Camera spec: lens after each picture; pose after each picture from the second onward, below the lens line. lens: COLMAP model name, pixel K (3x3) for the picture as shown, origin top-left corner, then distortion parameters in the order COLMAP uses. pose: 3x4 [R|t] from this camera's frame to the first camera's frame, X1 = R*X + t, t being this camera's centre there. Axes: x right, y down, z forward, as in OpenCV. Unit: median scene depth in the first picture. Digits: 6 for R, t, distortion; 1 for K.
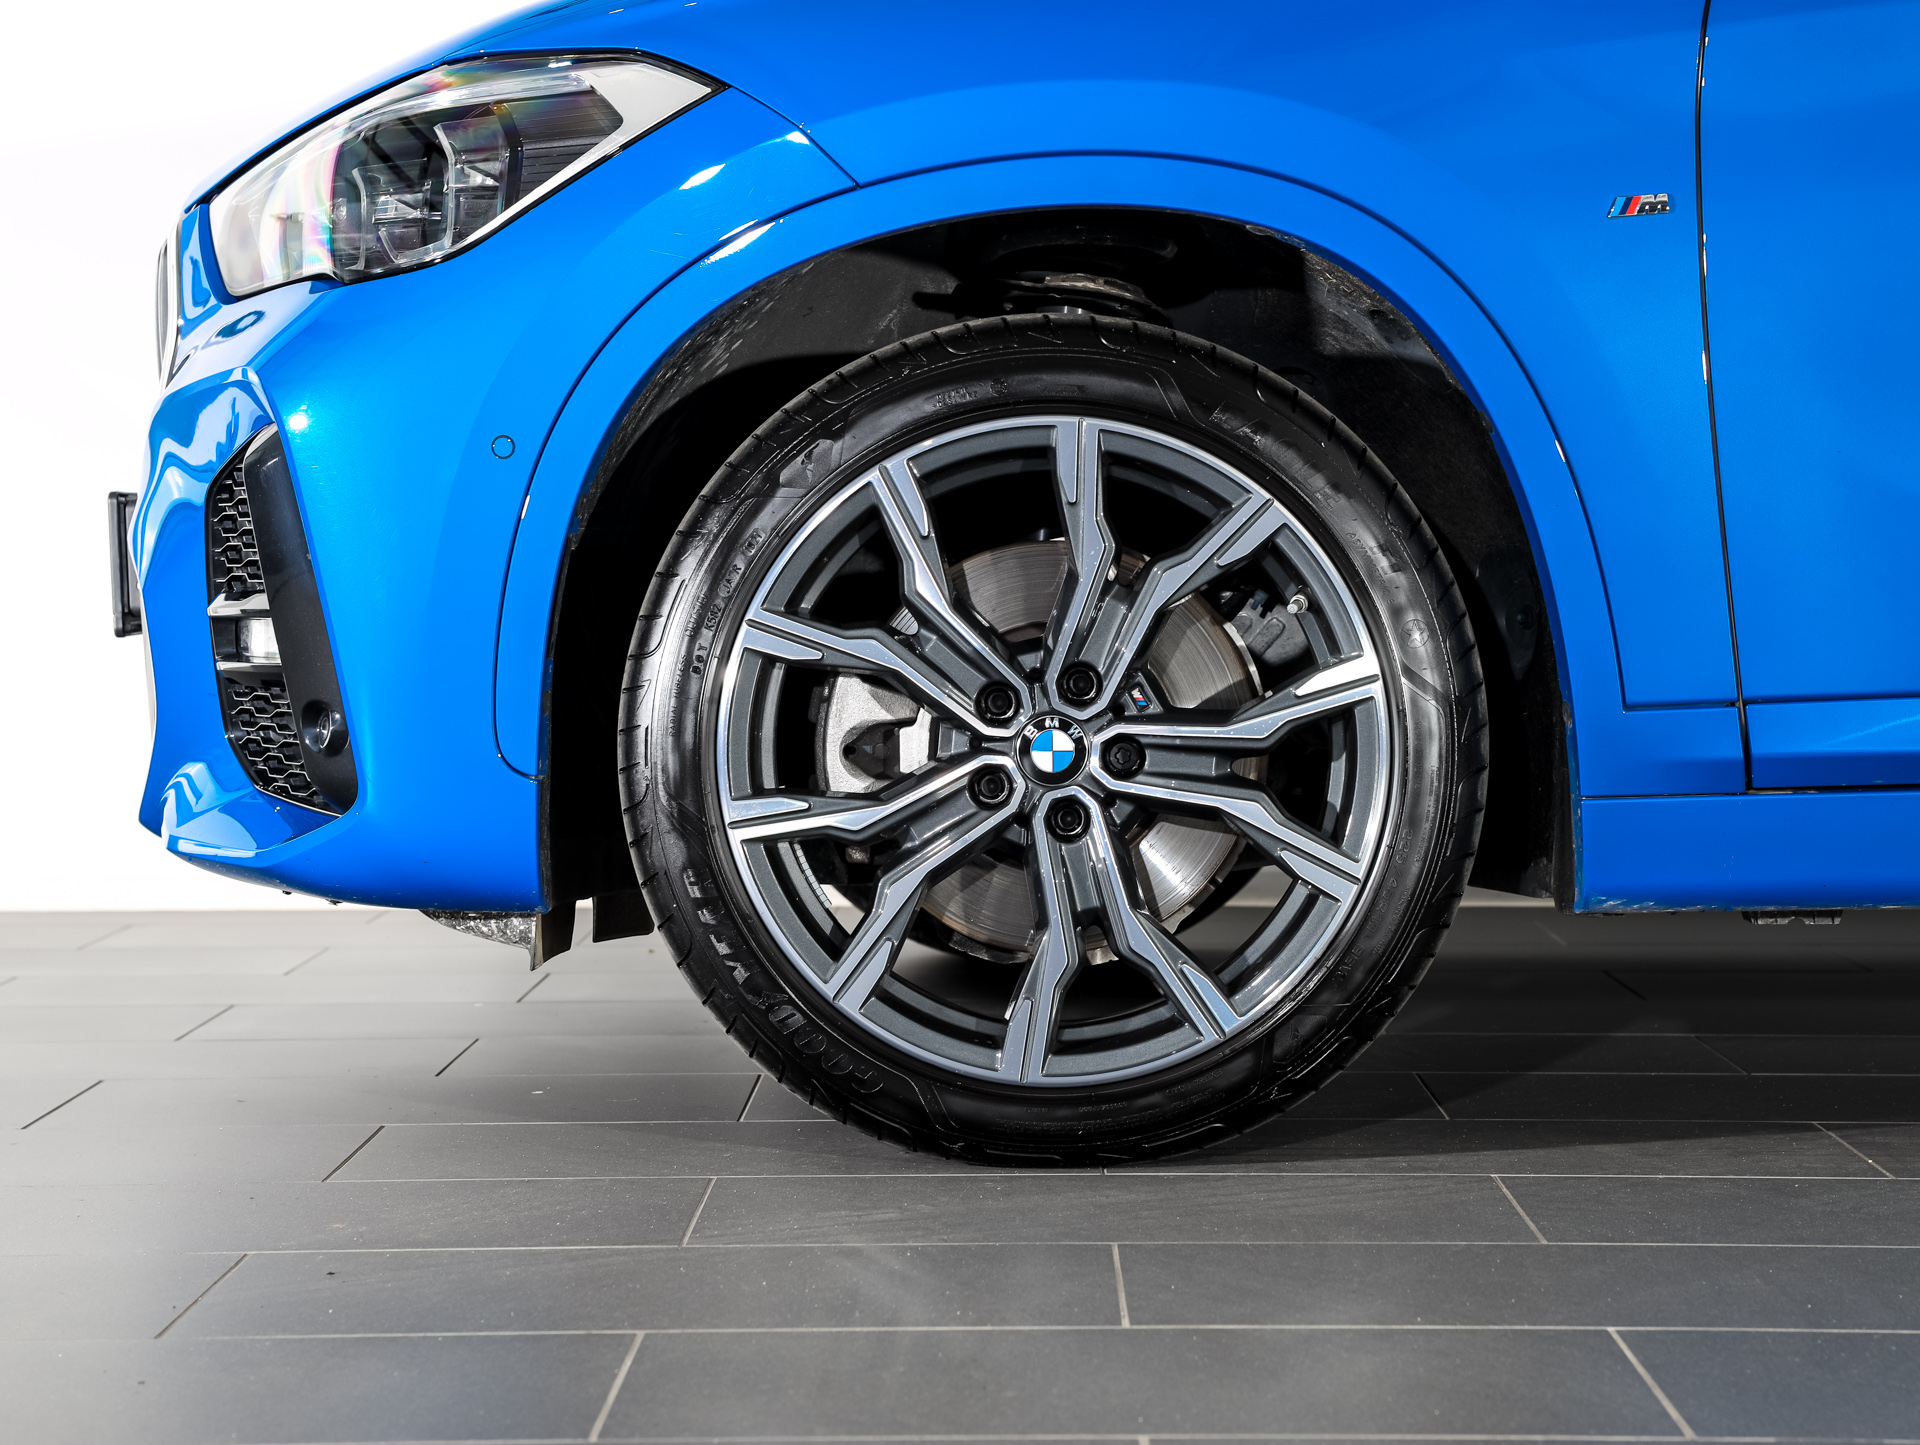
lens RADIAL K [[3802.0, 0, 960.0], [0, 3802.0, 722.5], [0, 0, 1]] dist [0.151395, 0.234137]
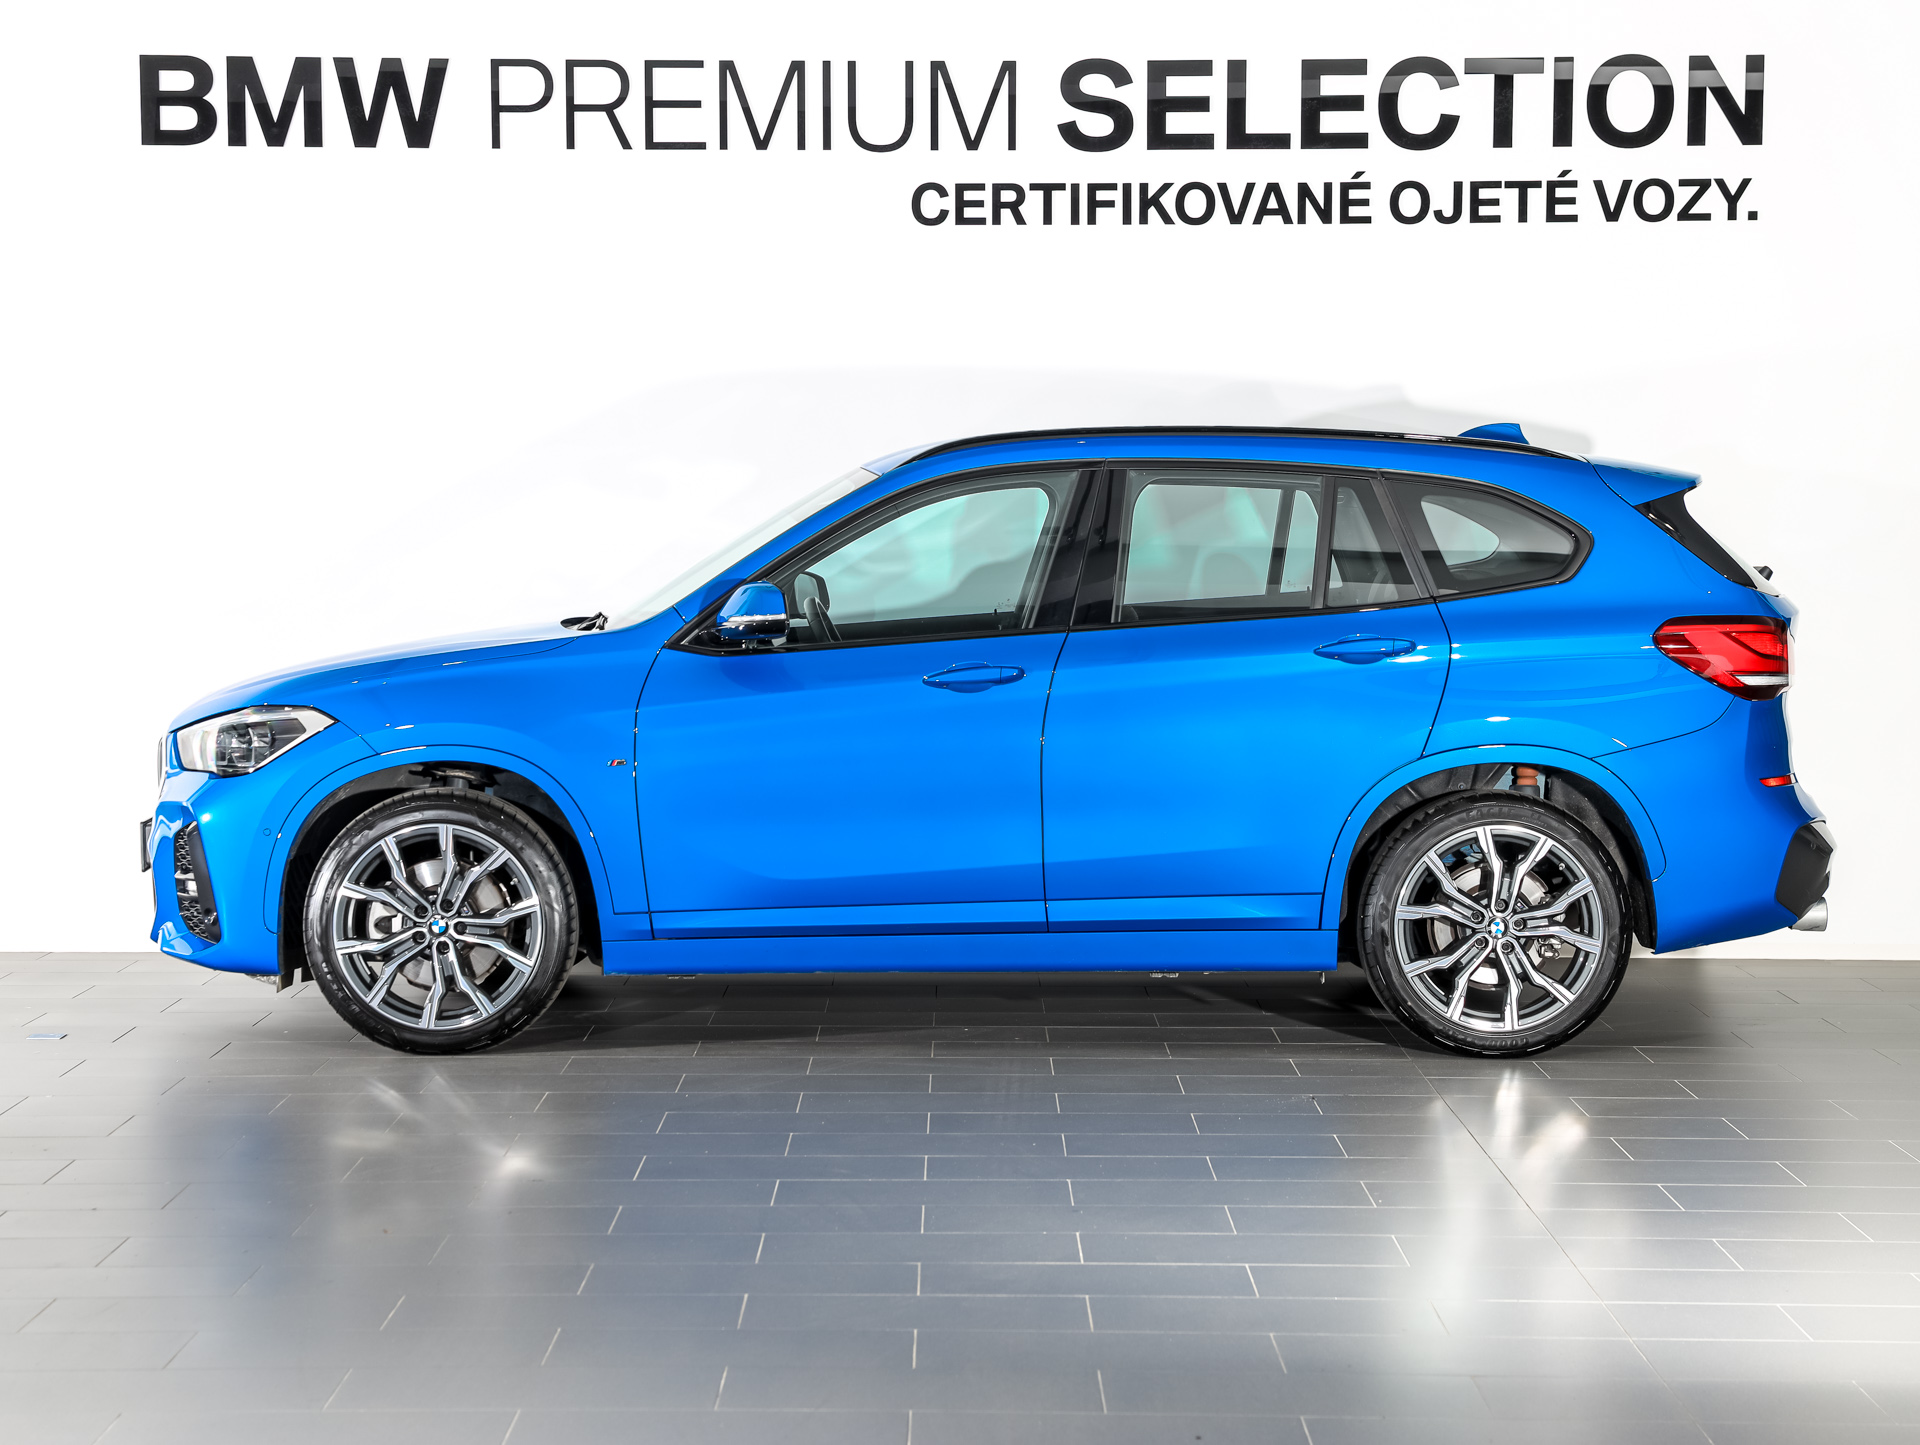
lens RADIAL K [[3802.0, 0, 960.0], [0, 3802.0, 722.5], [0, 0, 1]] dist [0.151395, 0.234137]
pose [[0.999905, 0.007111, 0.011850, 0.426545], [-0.007259, 0.999896, 0.012493, -0.208694], [-0.011760, -0.012578, 0.999852, -2.236037]]
